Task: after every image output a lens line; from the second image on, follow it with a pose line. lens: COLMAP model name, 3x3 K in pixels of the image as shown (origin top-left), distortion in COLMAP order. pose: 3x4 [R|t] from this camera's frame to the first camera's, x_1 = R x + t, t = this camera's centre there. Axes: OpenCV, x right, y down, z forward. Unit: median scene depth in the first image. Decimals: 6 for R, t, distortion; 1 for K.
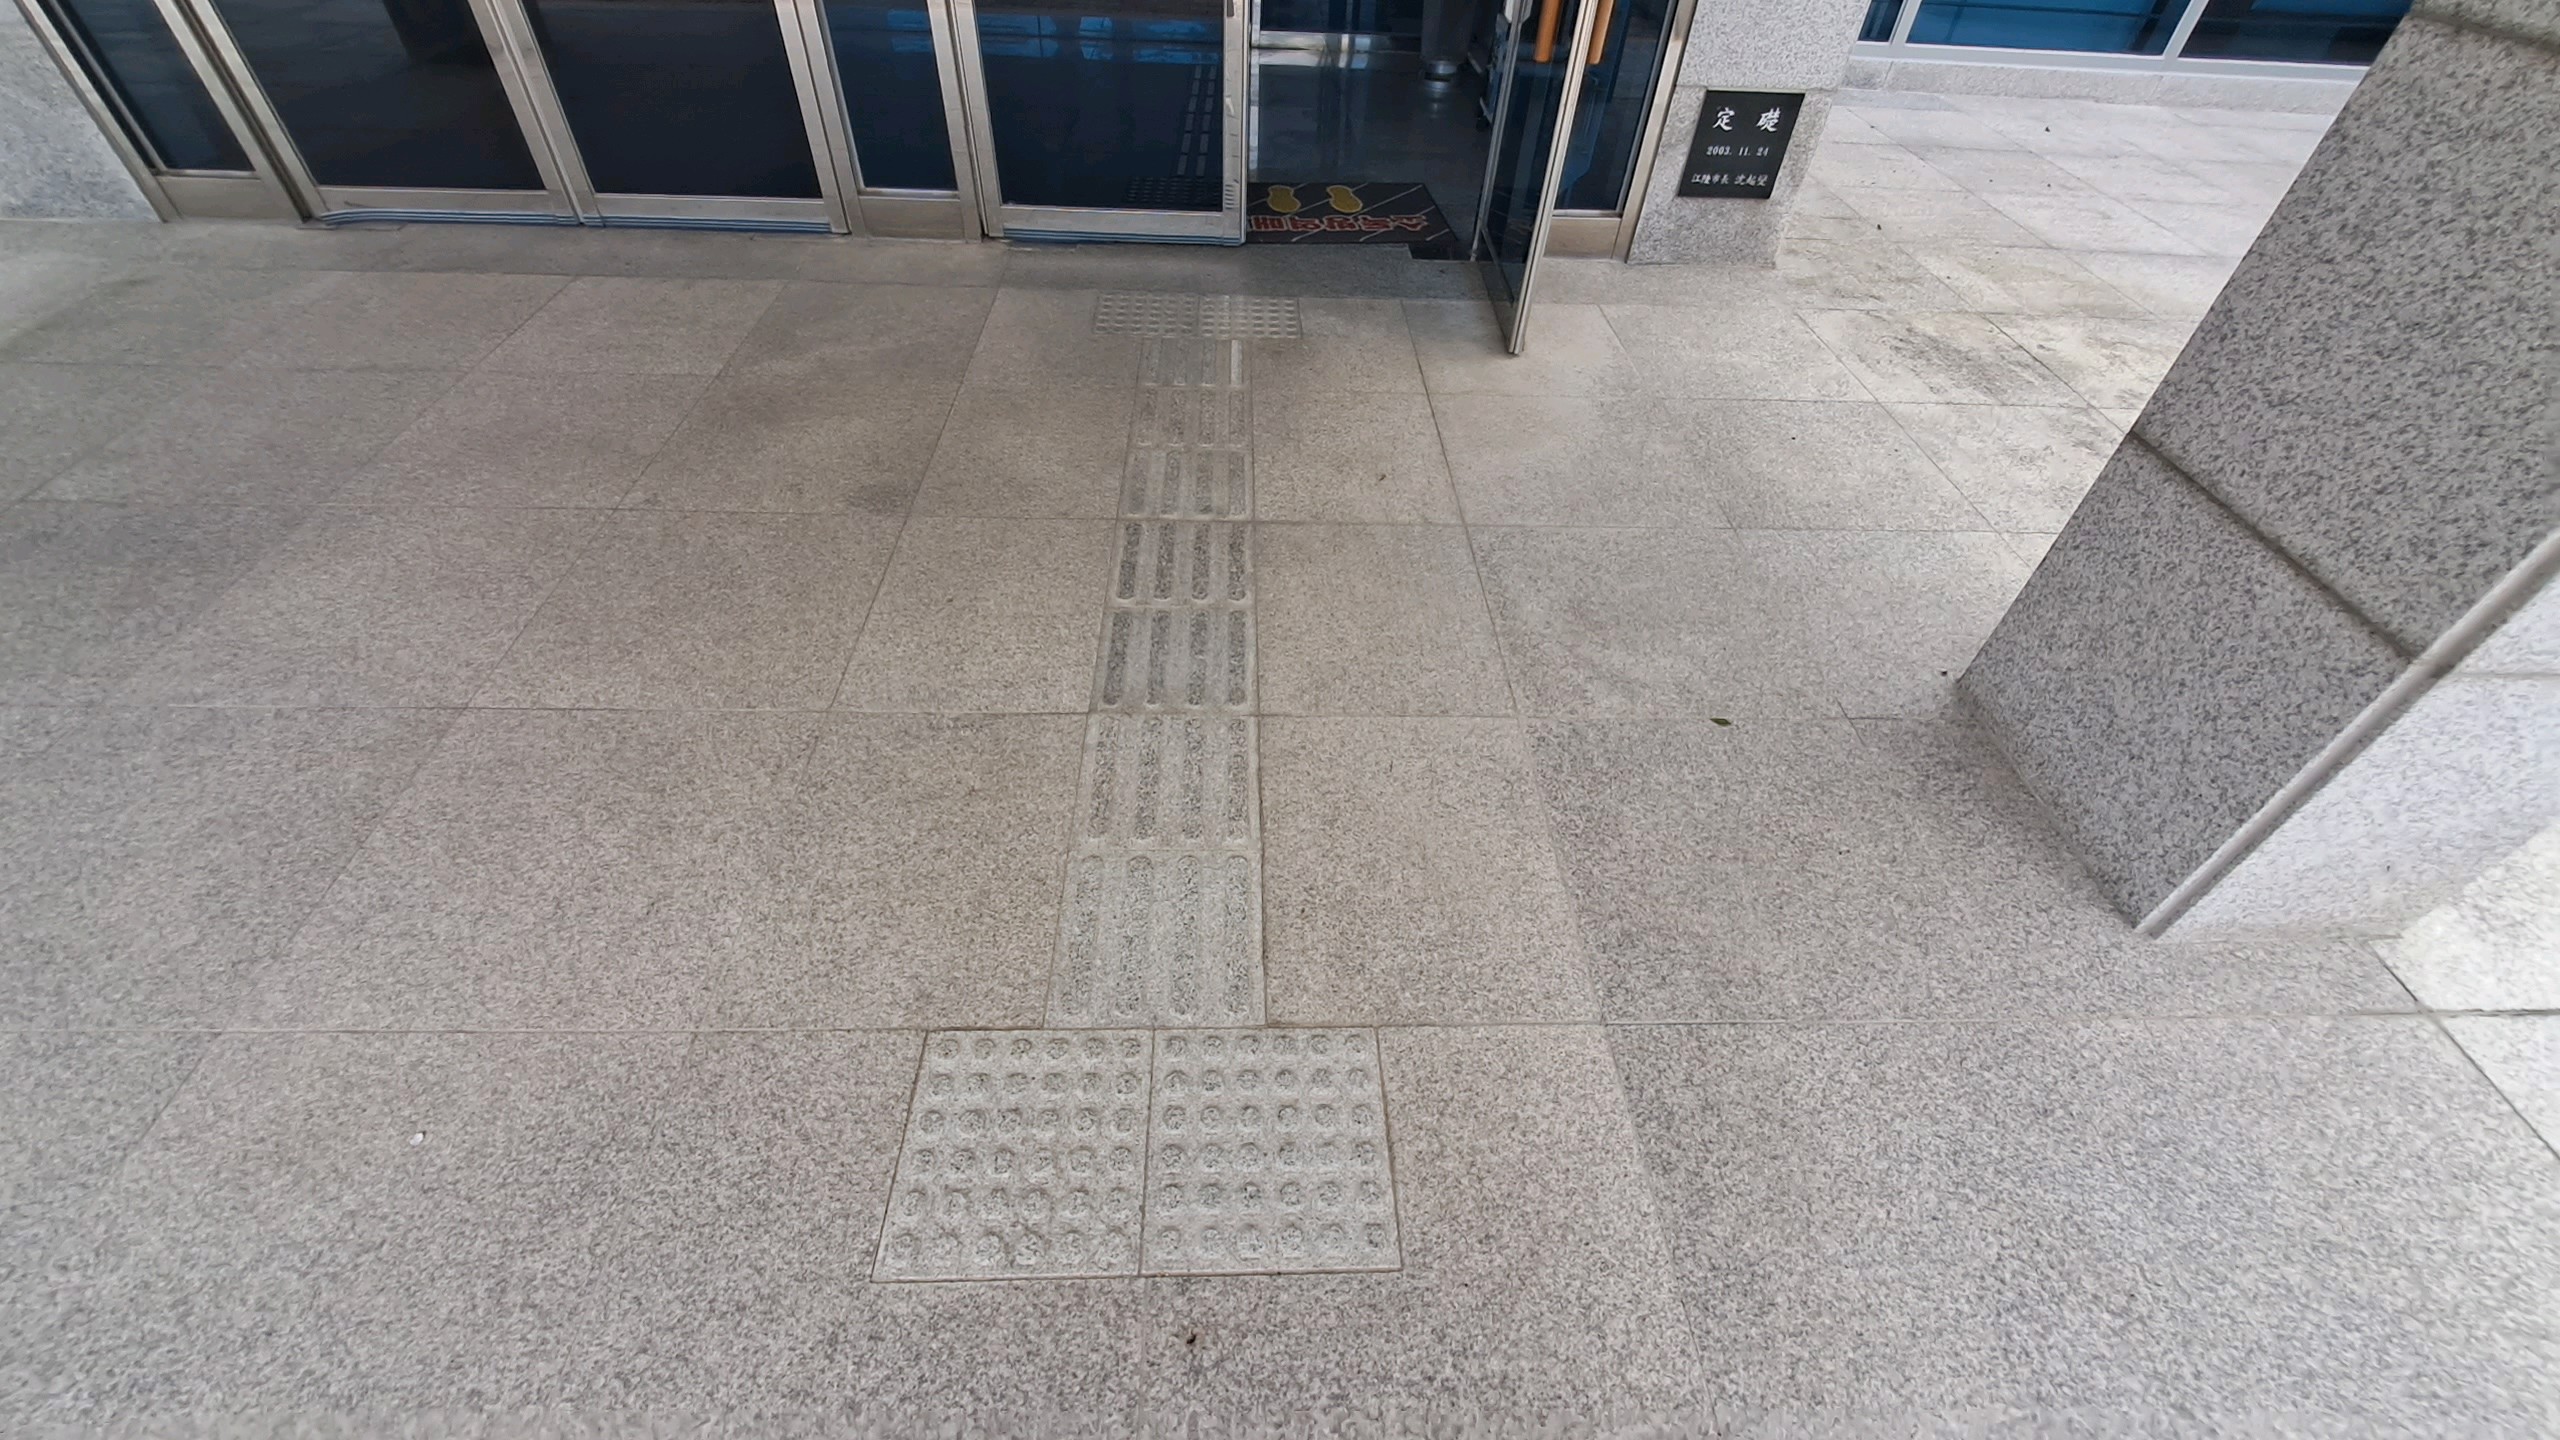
lens RADIAL K [[1045.7, 0, 1268.0], [0, 1045.7, 724.4], [0, 0, 1]] dist [0.002243, -0.004637]
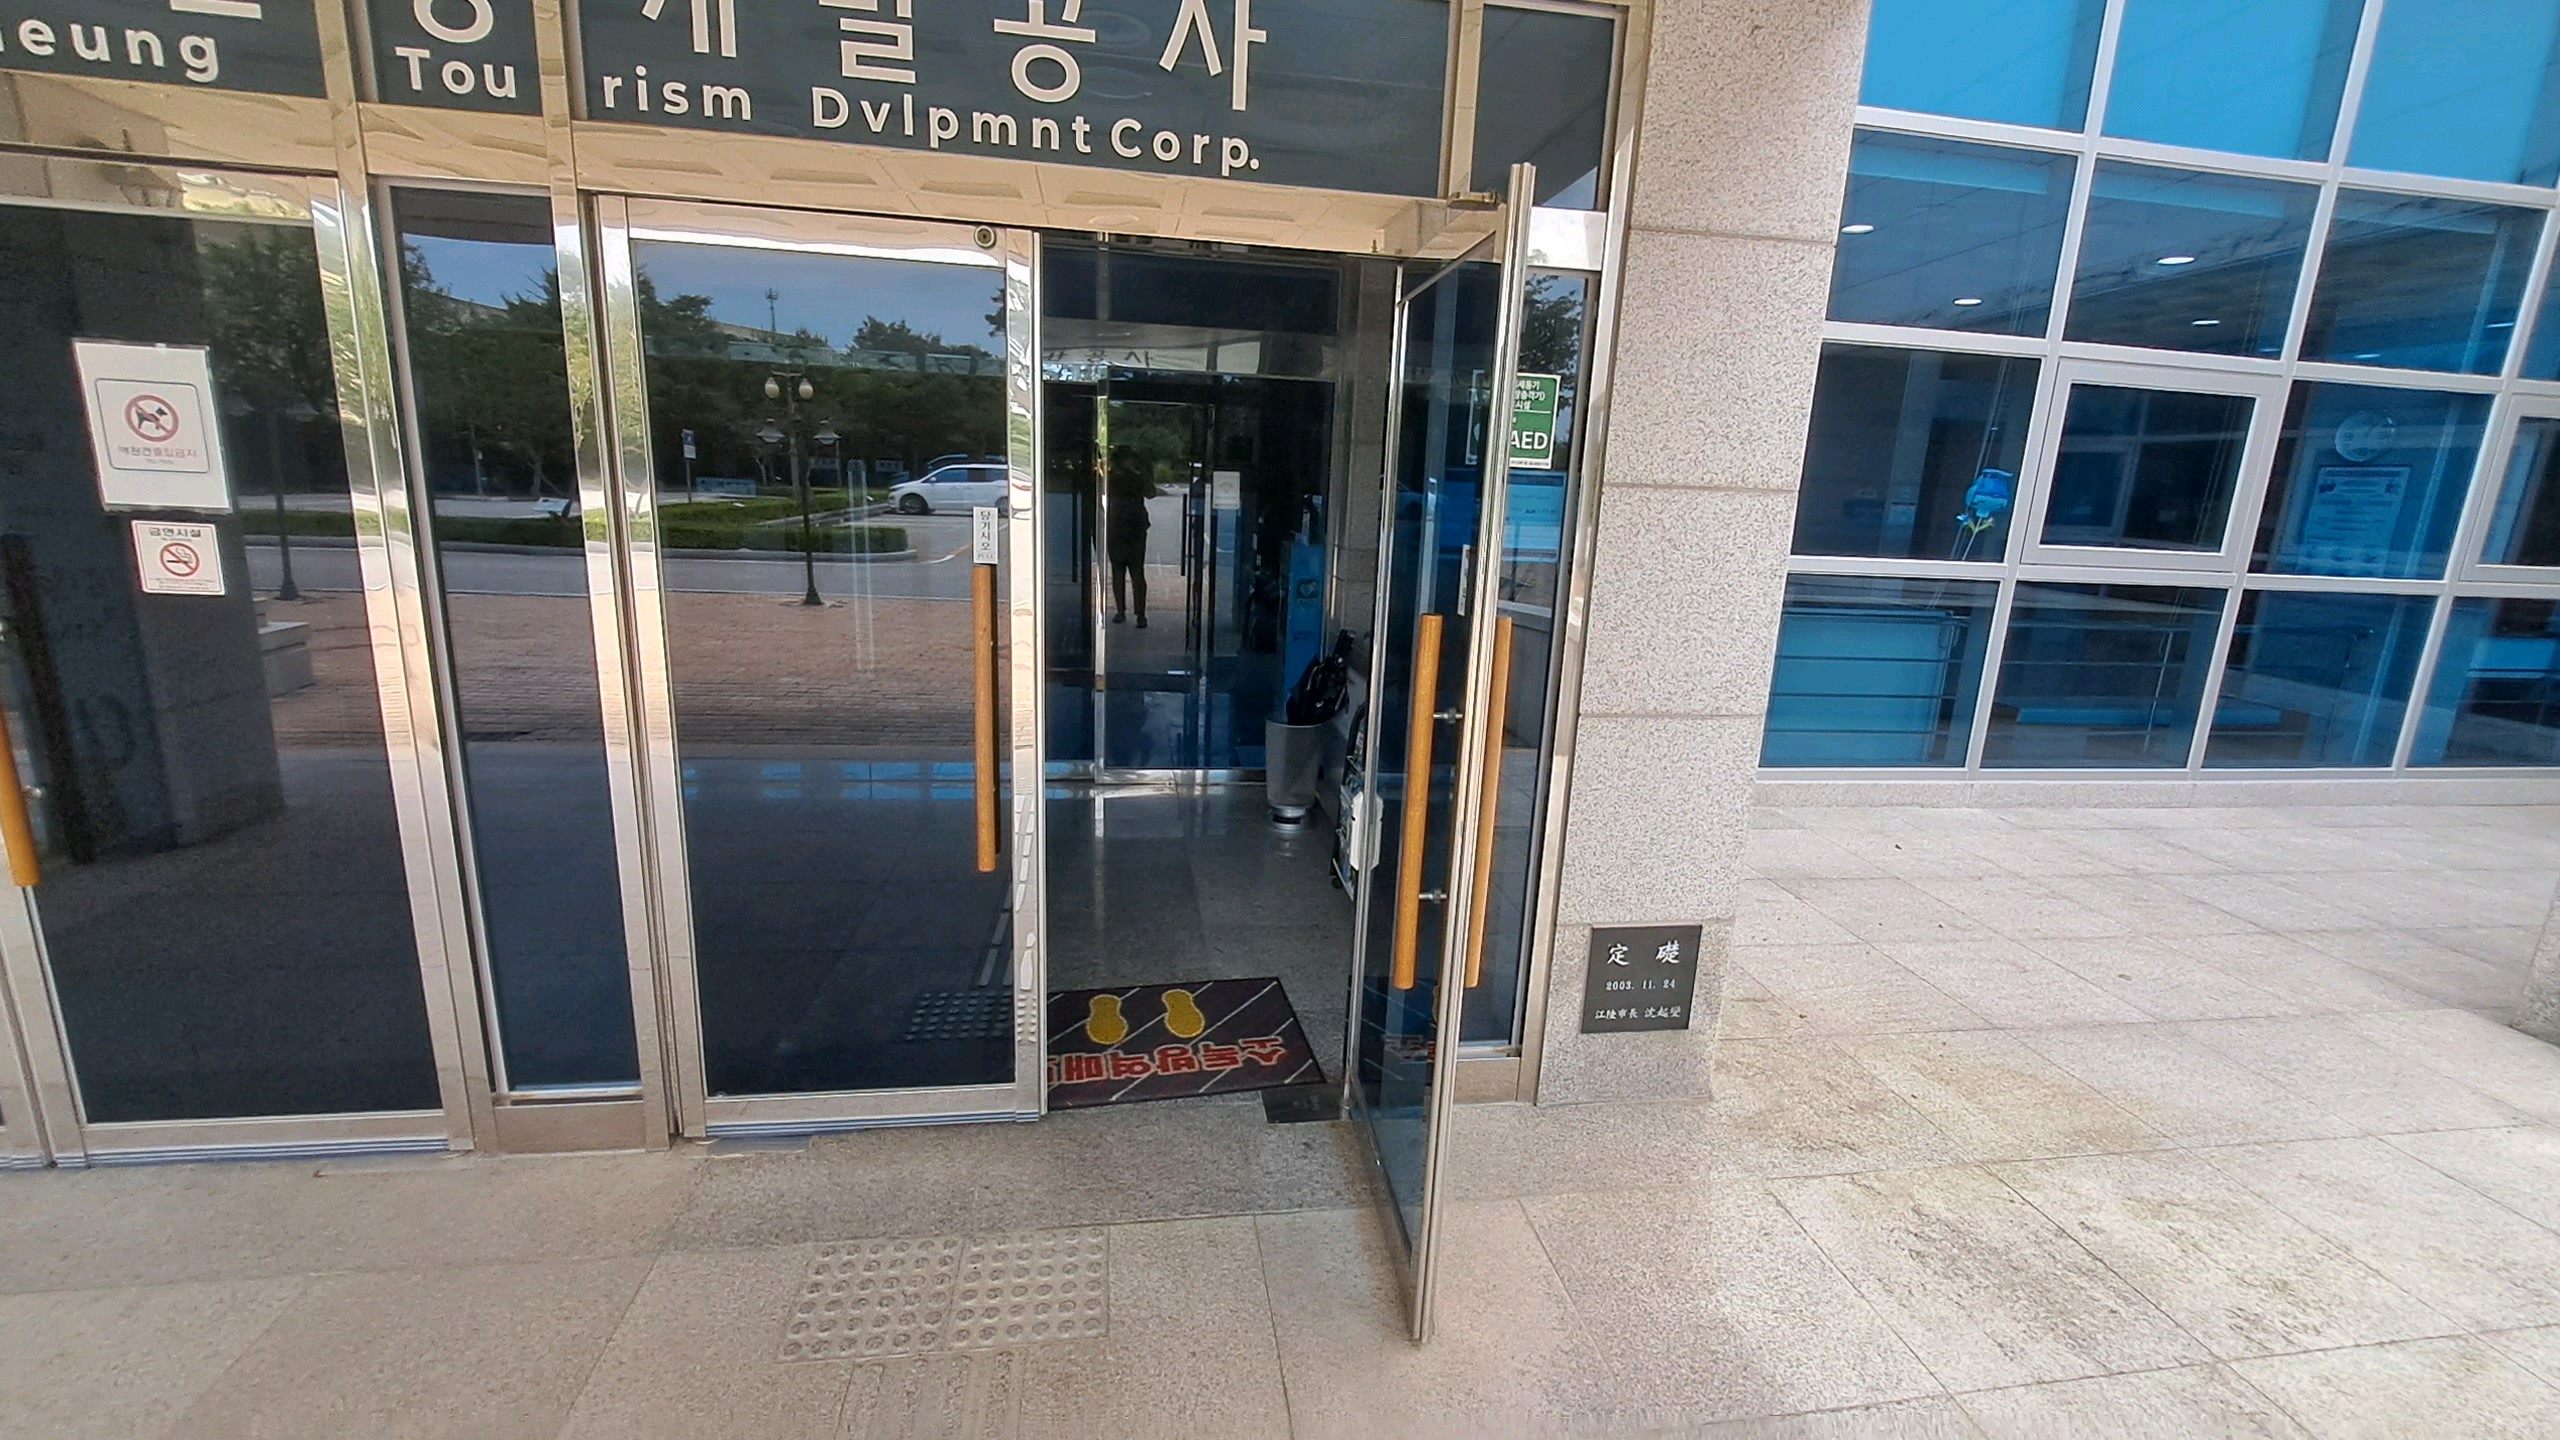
lens RADIAL K [[1045.7, 0, 1277.4], [0, 1045.7, 706.1], [0, 0, 1]] dist [0.002243, -0.004637]
pose [[0.992824, -0.019213, 0.118030, 0.112157], [0.077232, 0.856572, -0.510215, -0.579945], [-0.091299, 0.515669, 0.851909, 0.342143]]
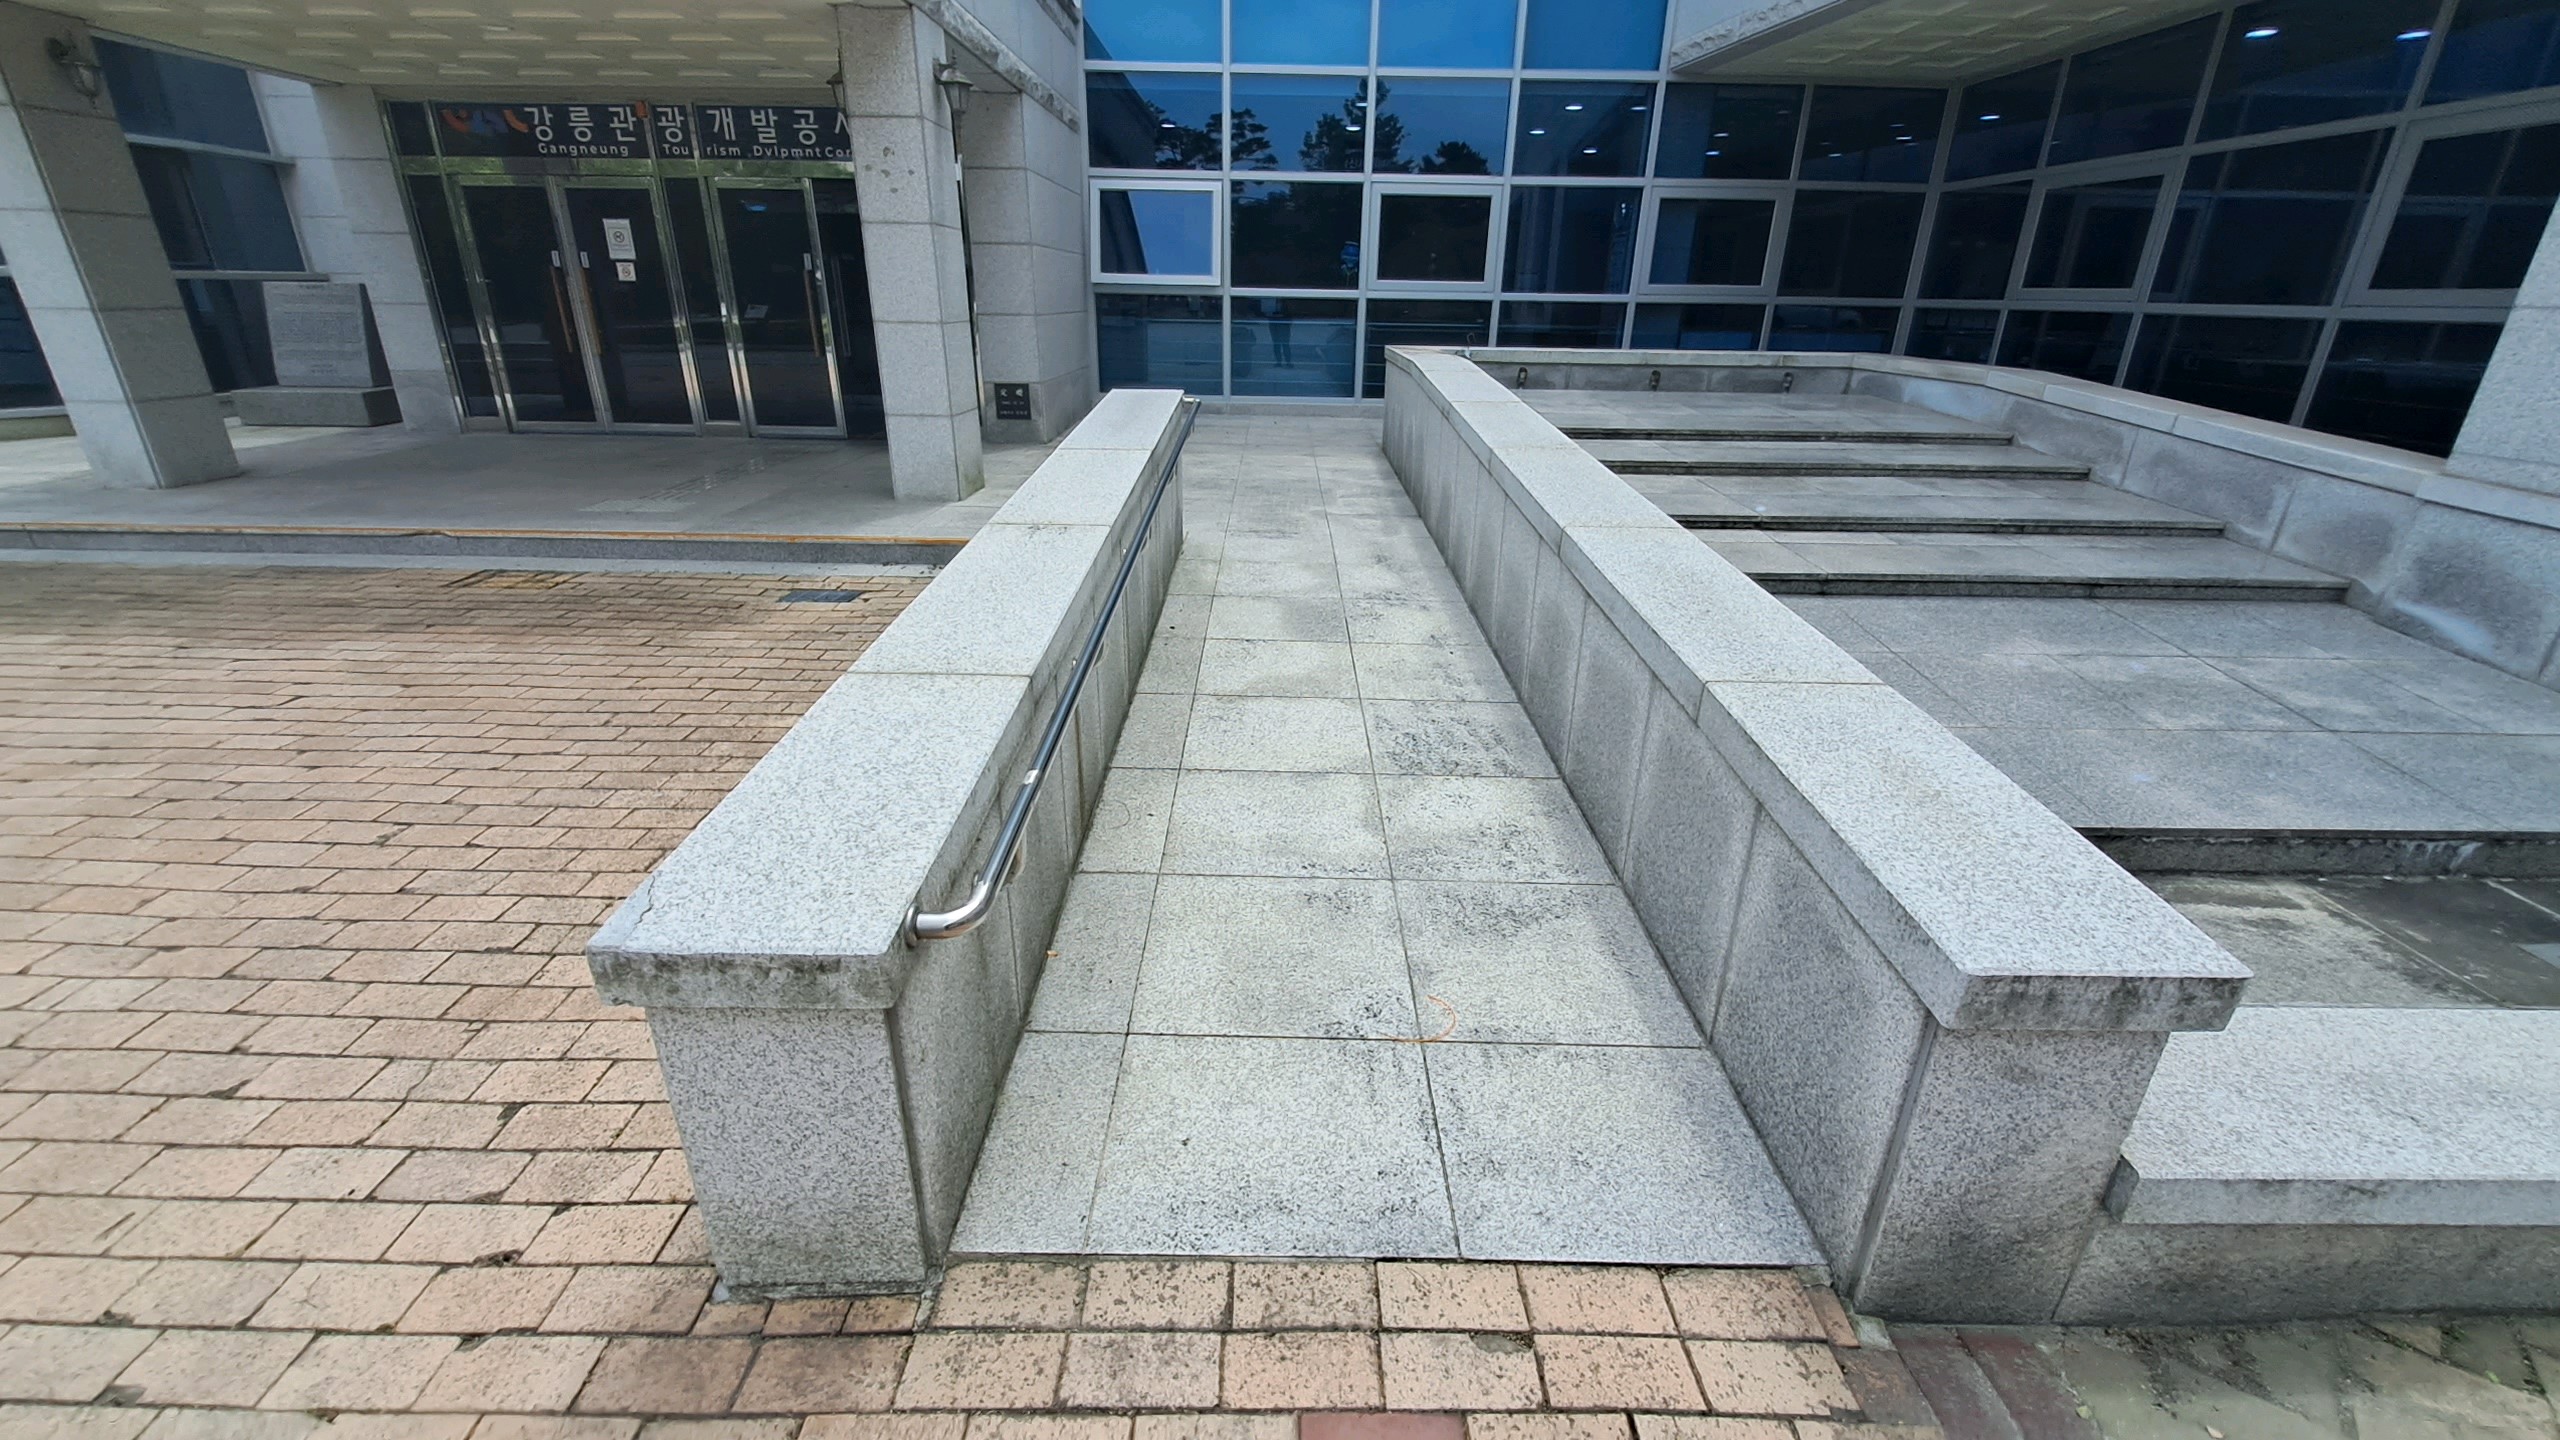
lens RADIAL K [[1045.7, 0, 1257.4], [0, 1045.7, 722.7], [0, 0, 1]] dist [0.002243, -0.004637]
pose [[0.998995, -0.008981, -0.043902, 2.120147], [-0.008167, 0.926813, -0.375435, 2.254533], [0.044061, 0.375417, 0.925808, -2.163163]]
